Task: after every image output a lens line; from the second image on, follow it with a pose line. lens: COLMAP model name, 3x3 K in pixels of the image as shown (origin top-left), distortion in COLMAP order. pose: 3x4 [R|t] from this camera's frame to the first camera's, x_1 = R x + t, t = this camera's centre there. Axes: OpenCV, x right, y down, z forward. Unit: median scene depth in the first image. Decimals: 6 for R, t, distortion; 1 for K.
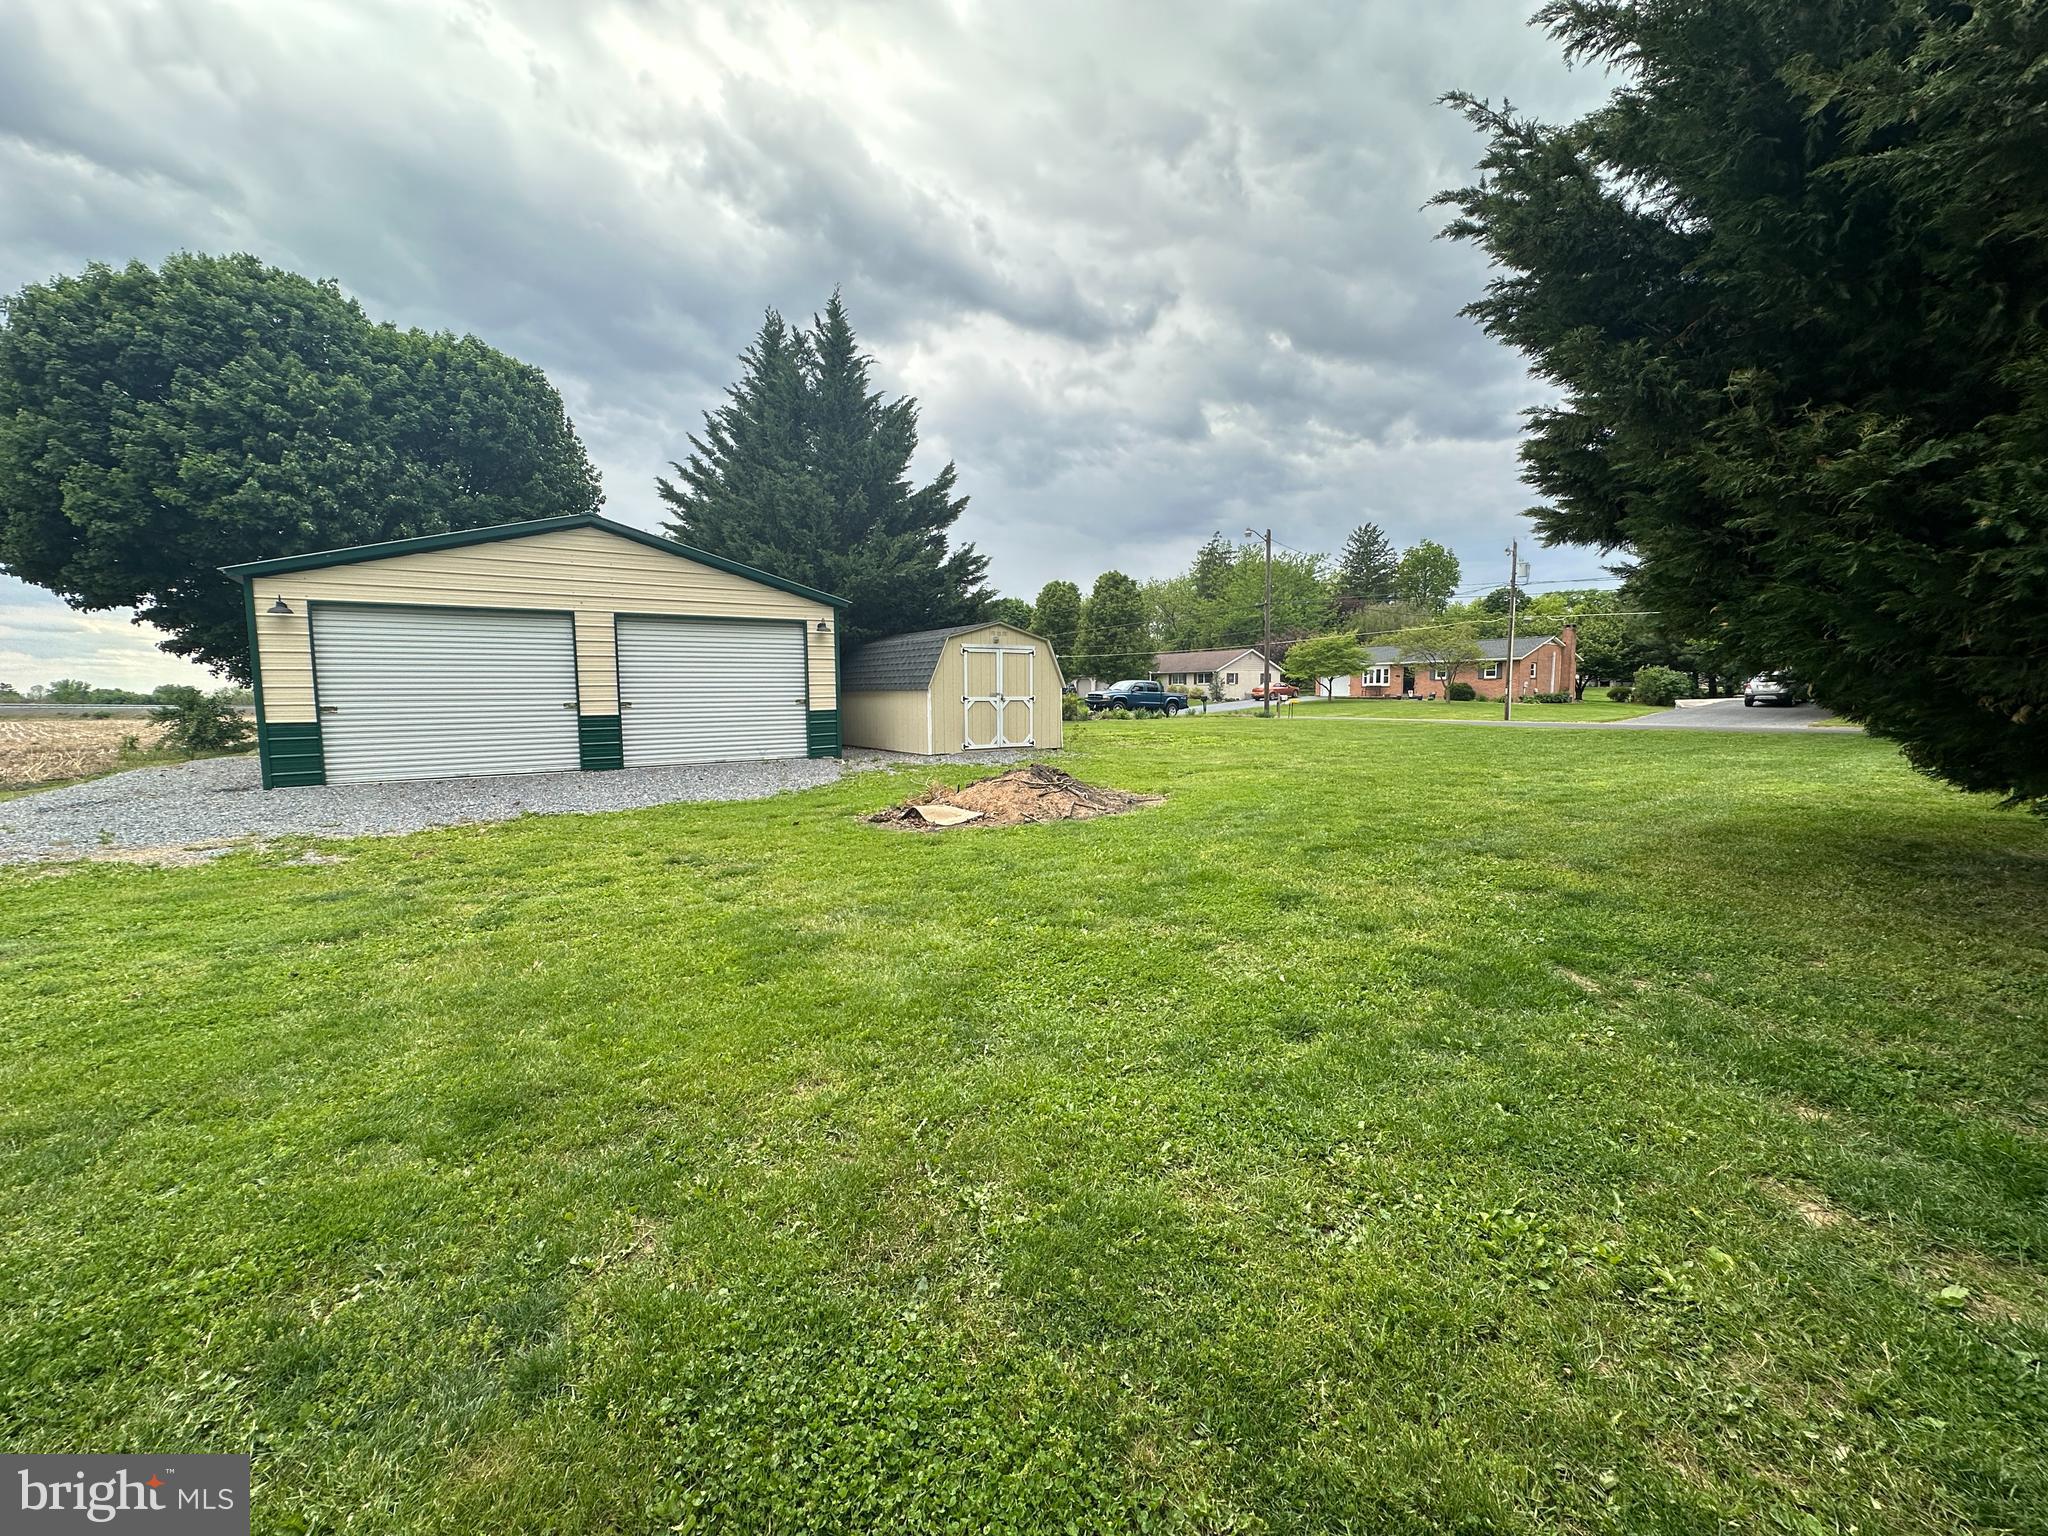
lens RADIAL K [[815.6, 0, 1023.0], [0, 815.6, 768.2], [0, 0, 1]] dist [-0.003444, 0.000529]
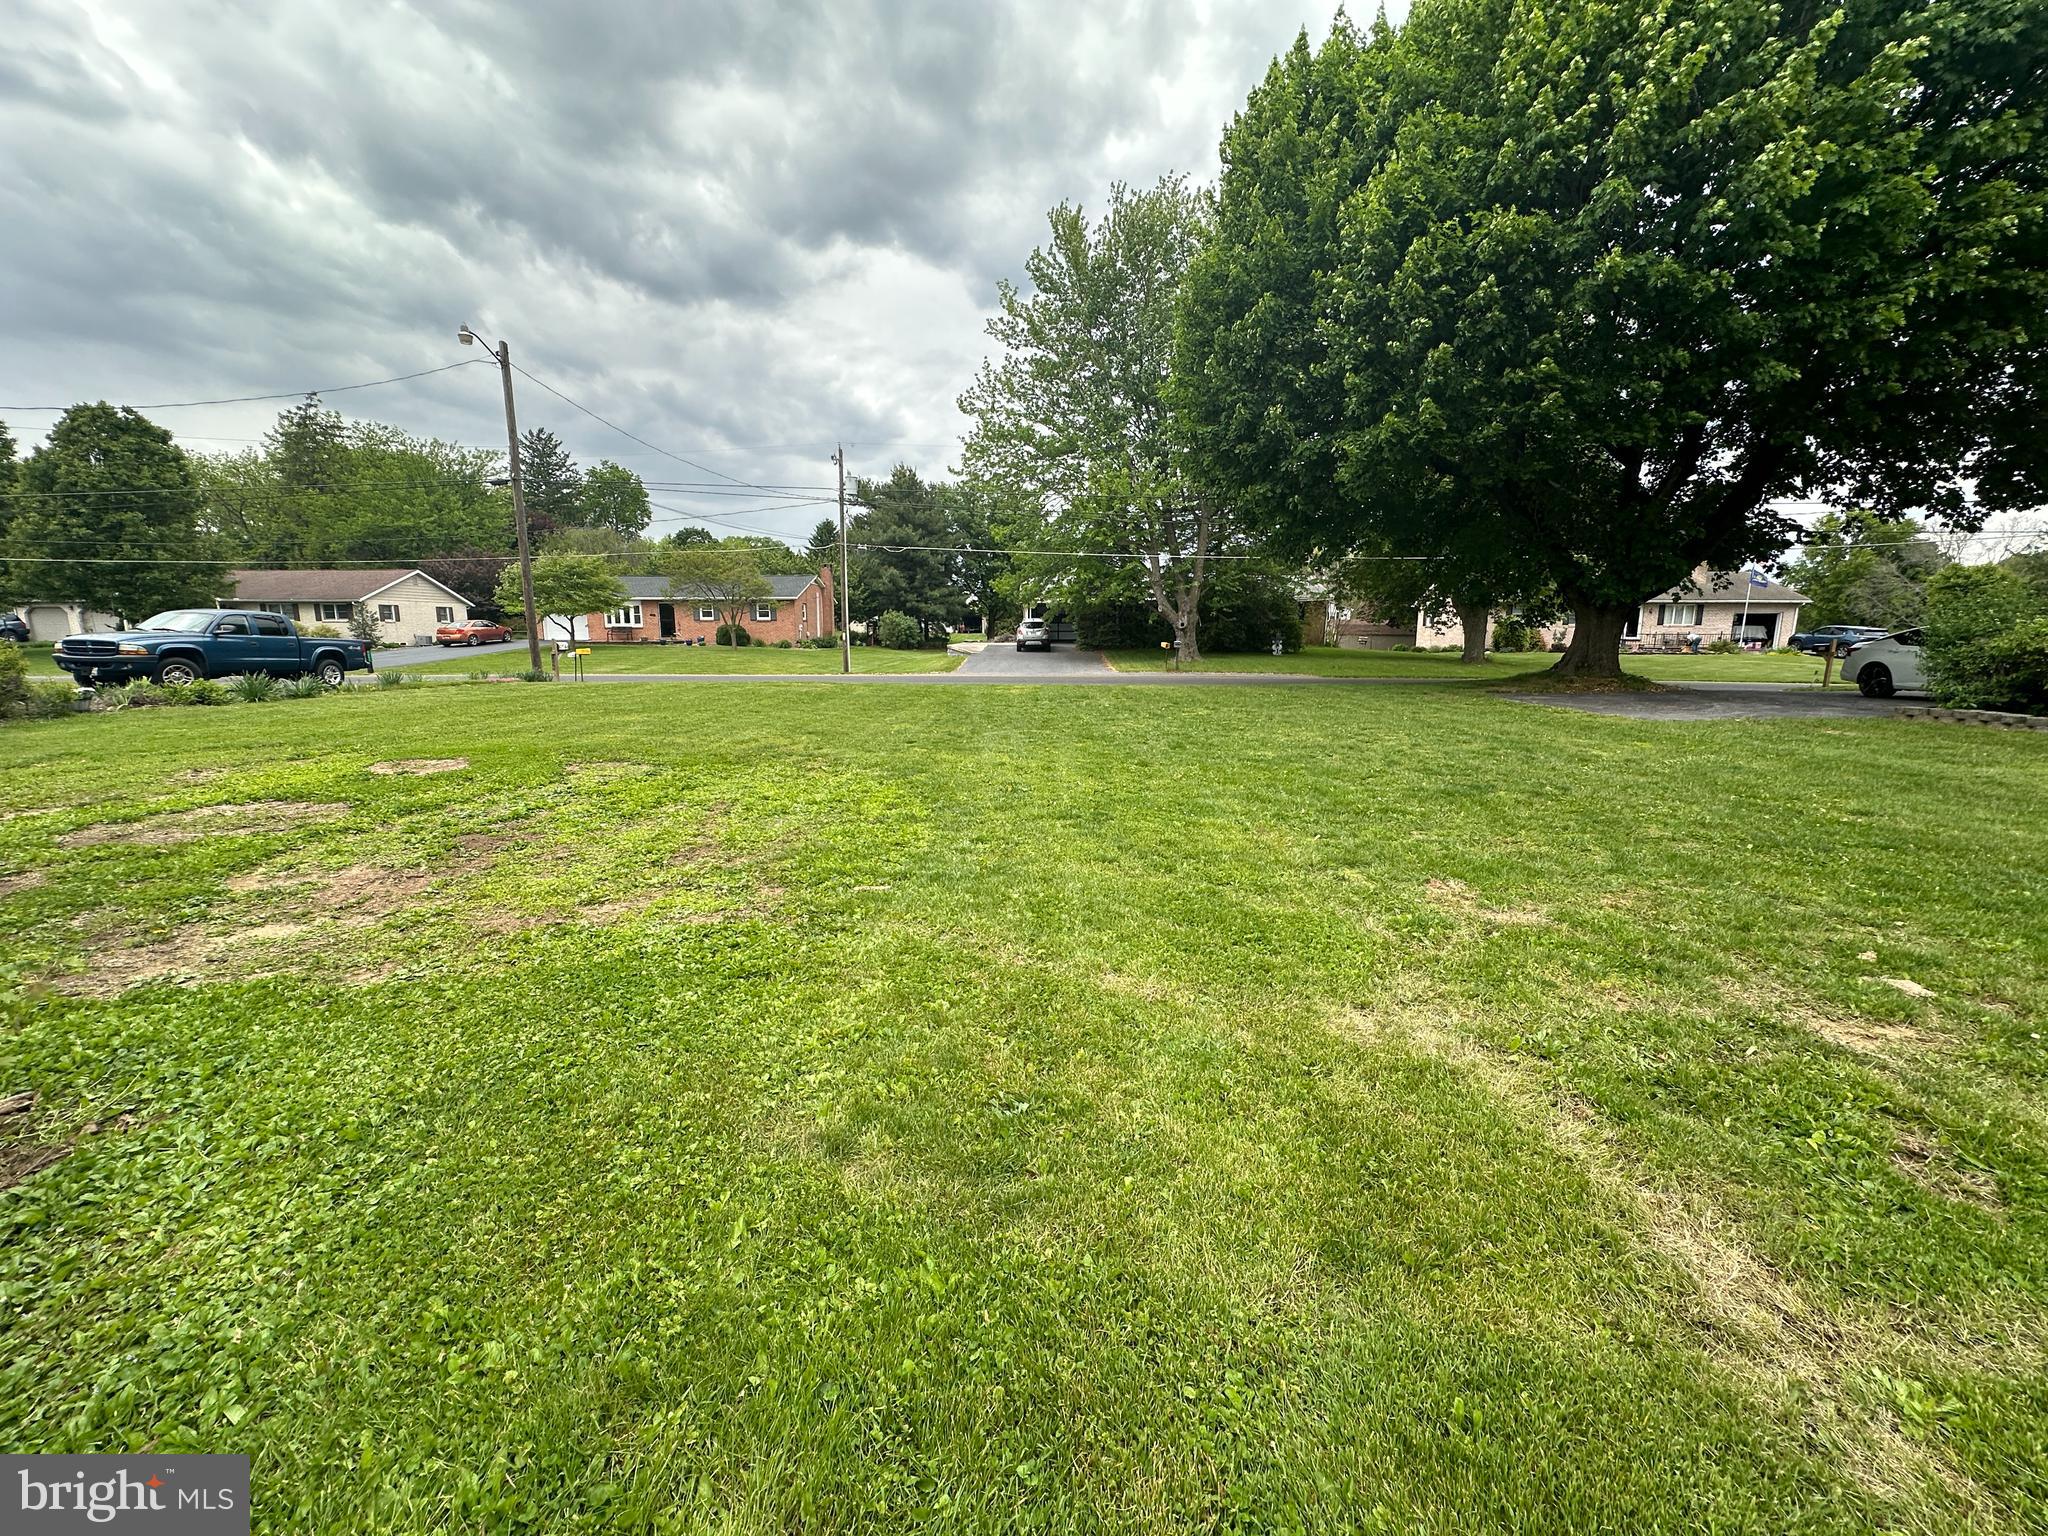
lens RADIAL K [[815.6, 0, 996.6], [0, 815.6, 747.4], [0, 0, 1]] dist [-0.003444, 0.000529]
pose [[0.598204, -0.106040, 0.794296, 0.022259], [0.069616, 0.994335, 0.080317, -0.027734], [-0.798314, 0.007250, 0.602198, 0.280749]]
